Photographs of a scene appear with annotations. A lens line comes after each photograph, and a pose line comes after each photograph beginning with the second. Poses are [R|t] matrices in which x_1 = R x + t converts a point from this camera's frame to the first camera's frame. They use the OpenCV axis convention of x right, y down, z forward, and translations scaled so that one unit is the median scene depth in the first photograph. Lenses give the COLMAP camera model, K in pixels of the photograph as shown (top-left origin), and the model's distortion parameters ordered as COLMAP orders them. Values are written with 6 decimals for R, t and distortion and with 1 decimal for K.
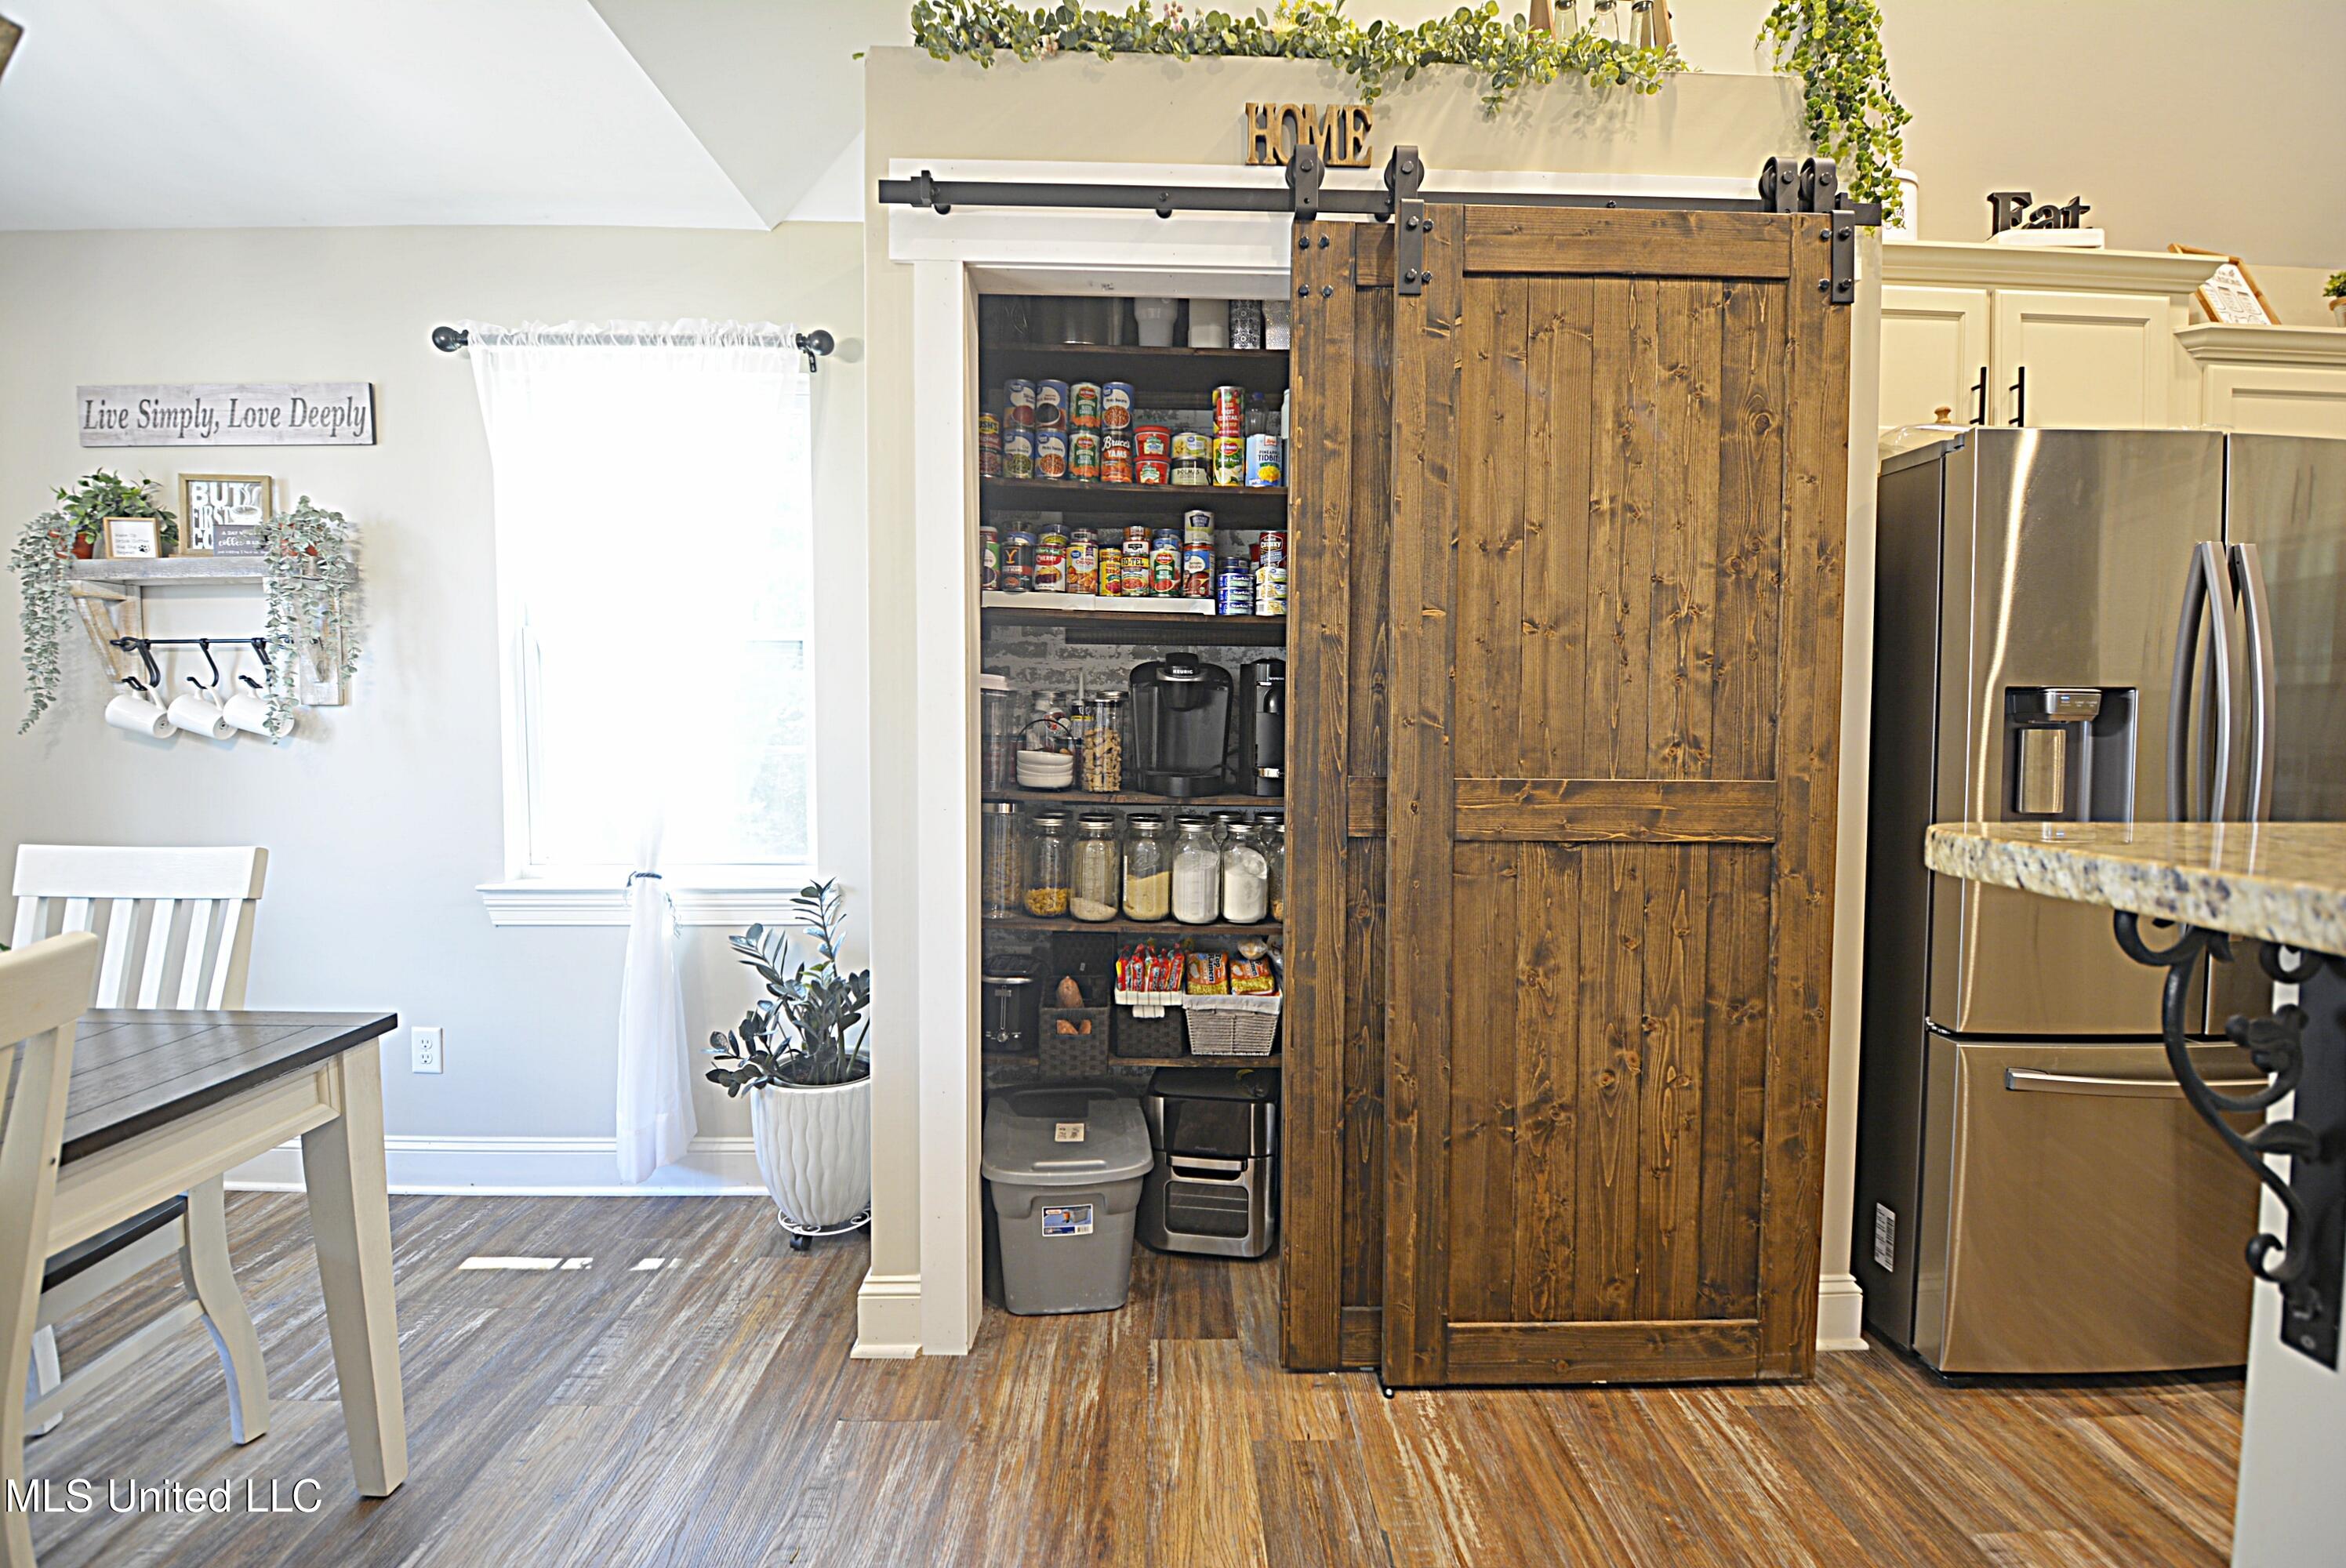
lens RADIAL K [[1021.0, 0, 1192.7], [0, 1021.0, 778.8], [0, 0, 1]] dist [0.019011, -0.033113]
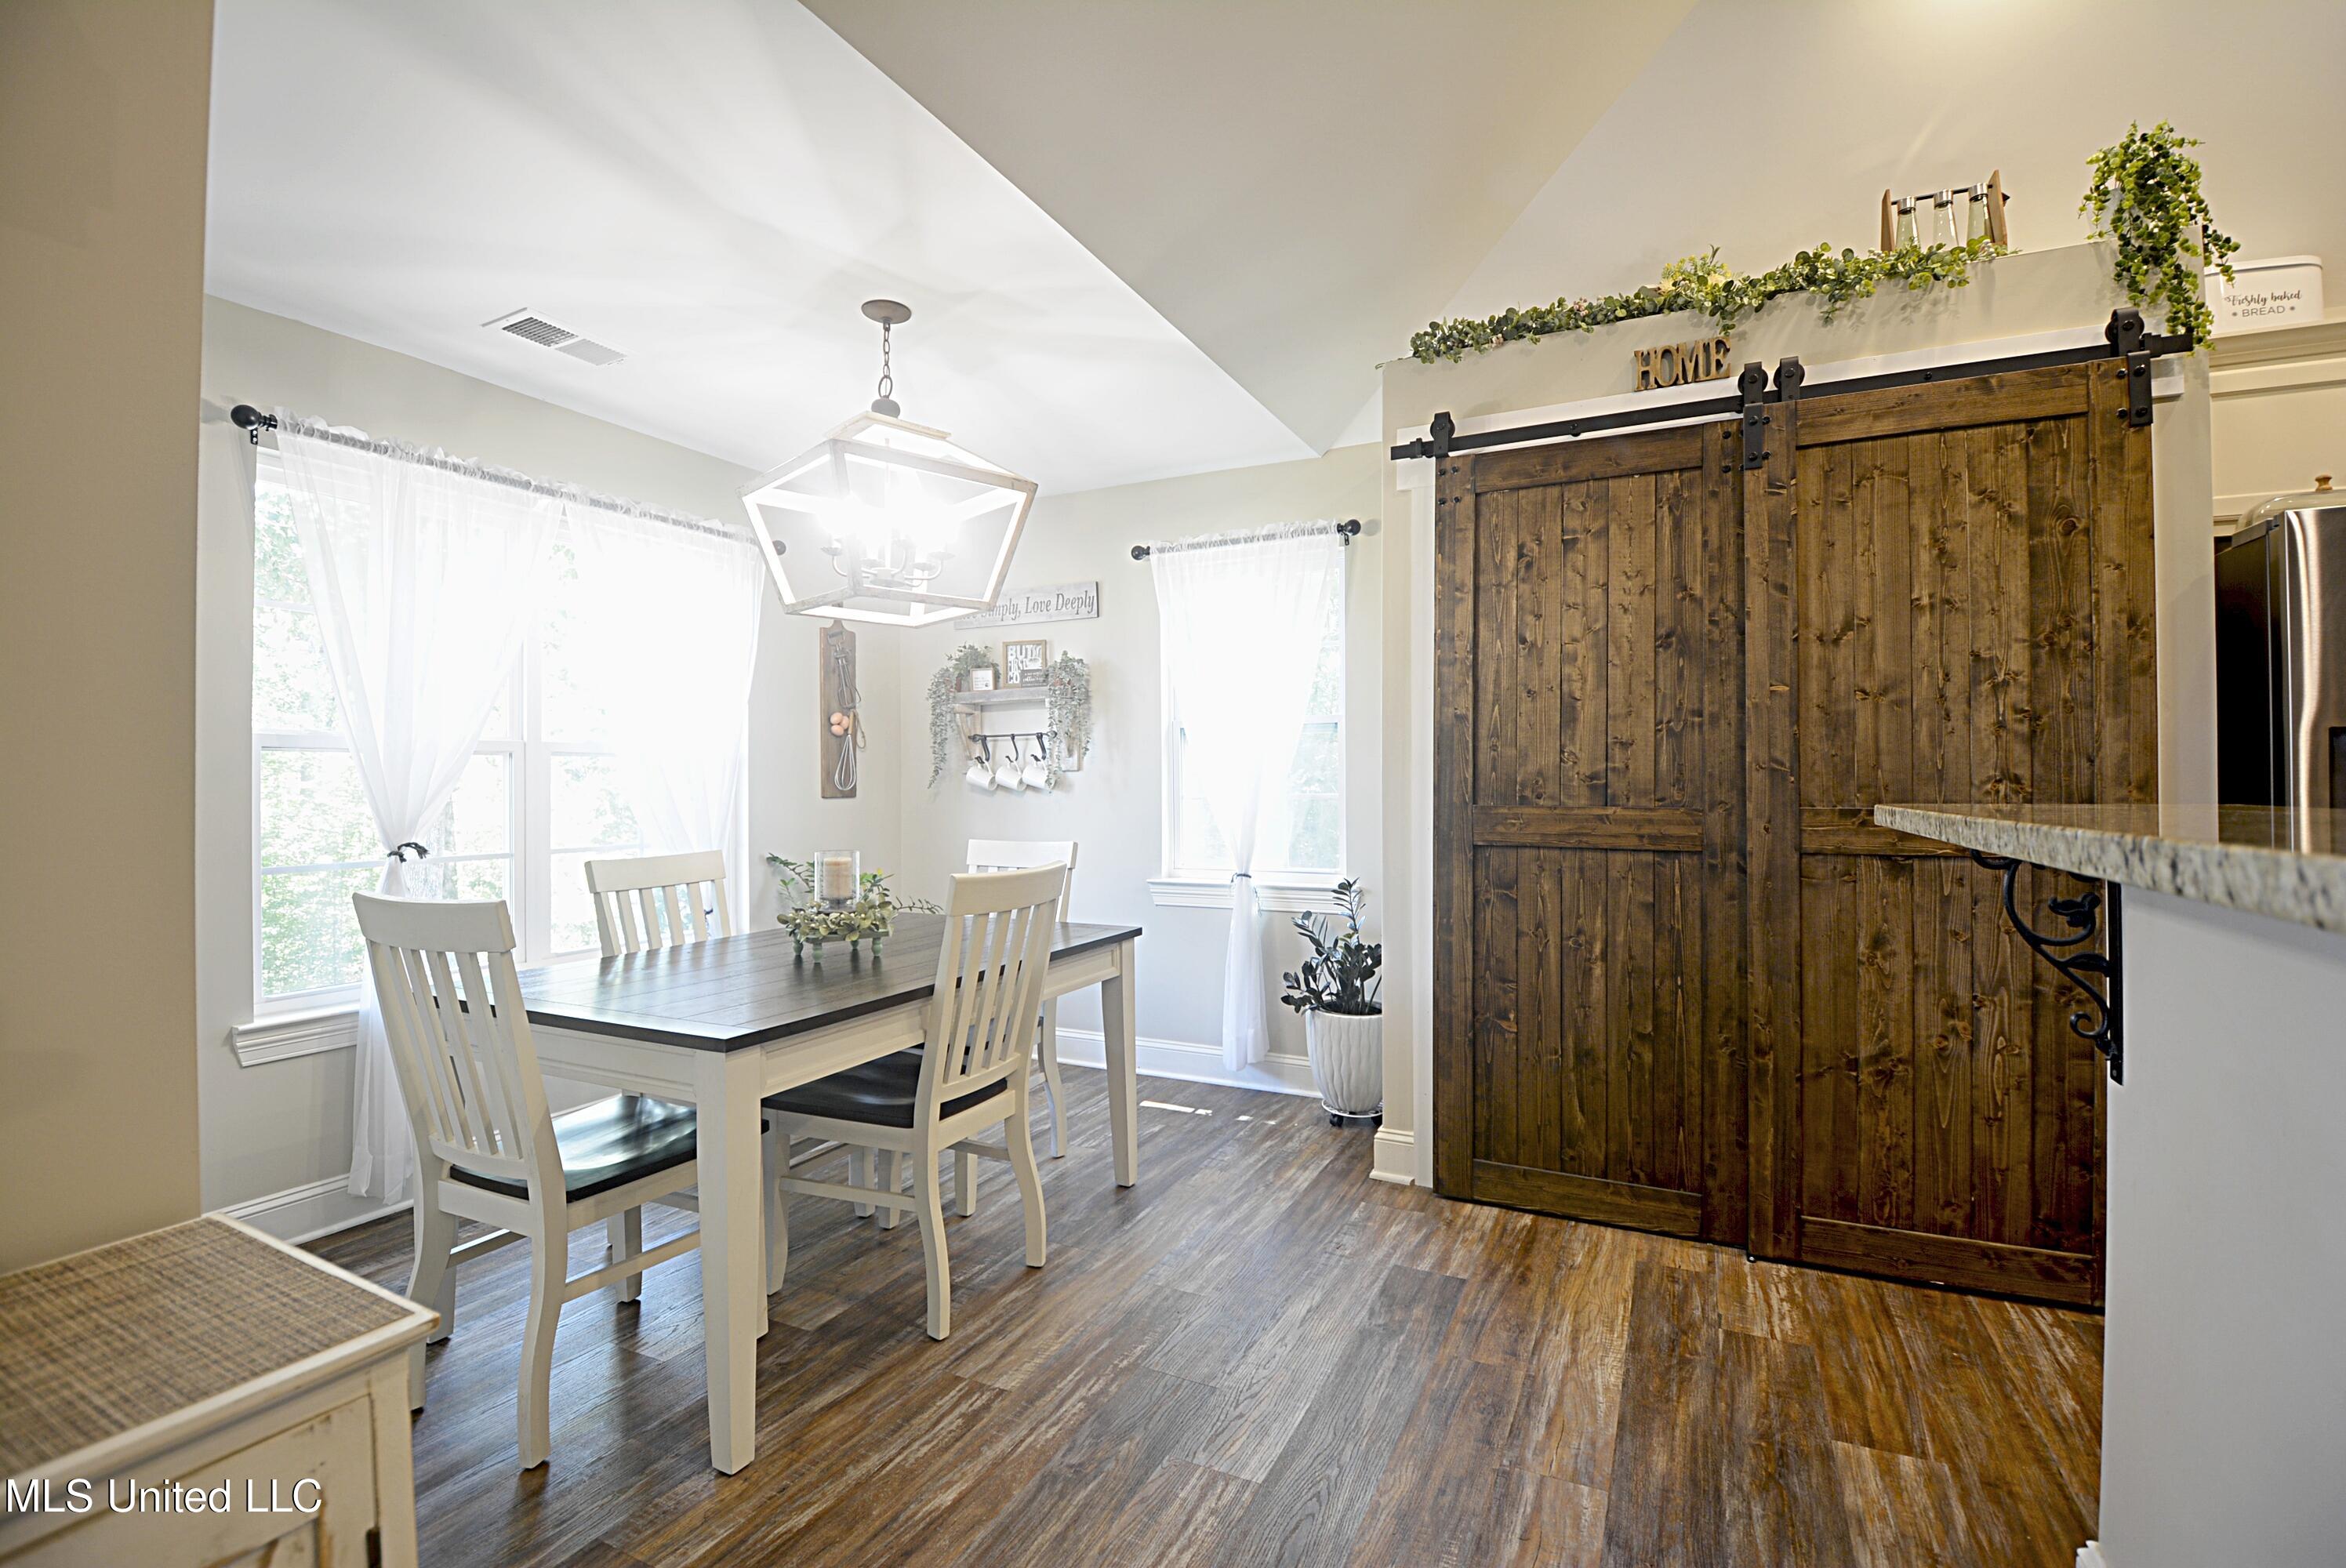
lens RADIAL K [[1021.0, 0, 1192.7], [0, 1021.0, 778.8], [0, 0, 1]] dist [0.019011, -0.033113]
pose [[0.885572, -0.013031, -0.464318, 0.172323], [-0.017028, 0.998024, -0.060487, 0.057291], [0.464189, 0.061473, 0.883600, -0.583240]]
